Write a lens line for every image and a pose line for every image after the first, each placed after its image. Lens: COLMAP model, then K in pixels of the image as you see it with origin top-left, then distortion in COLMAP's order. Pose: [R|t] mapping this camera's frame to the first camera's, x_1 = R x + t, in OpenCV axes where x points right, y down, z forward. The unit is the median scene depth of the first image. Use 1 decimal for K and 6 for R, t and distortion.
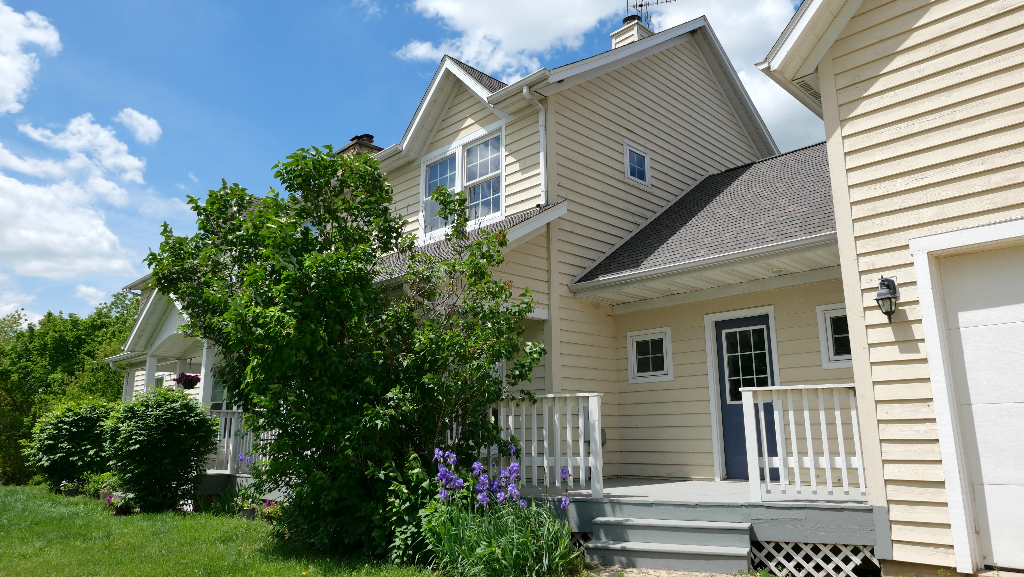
lens RADIAL K [[682.3, 0, 511.8], [0, 682.3, 286.8], [0, 0, 1]] dist [-0.028282, 0.011886]
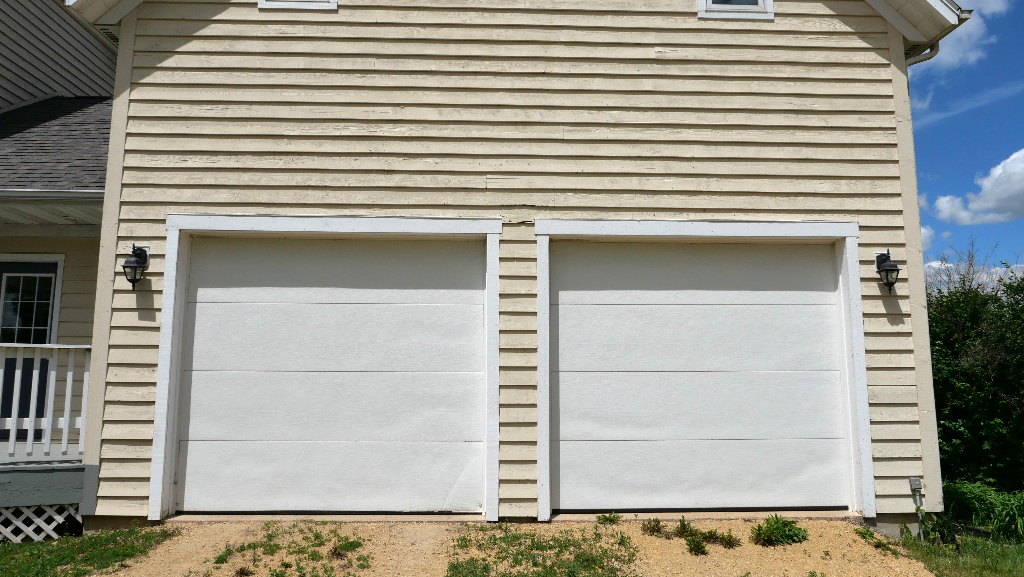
lens RADIAL K [[682.3, 0, 513.4], [0, 682.3, 288.3], [0, 0, 1]] dist [-0.028282, 0.011886]
pose [[0.673207, 0.114230, 0.730577, 0.190980], [-0.170354, 0.985379, 0.002907, -0.052001], [-0.719563, -0.126414, 0.682824, -0.128289]]
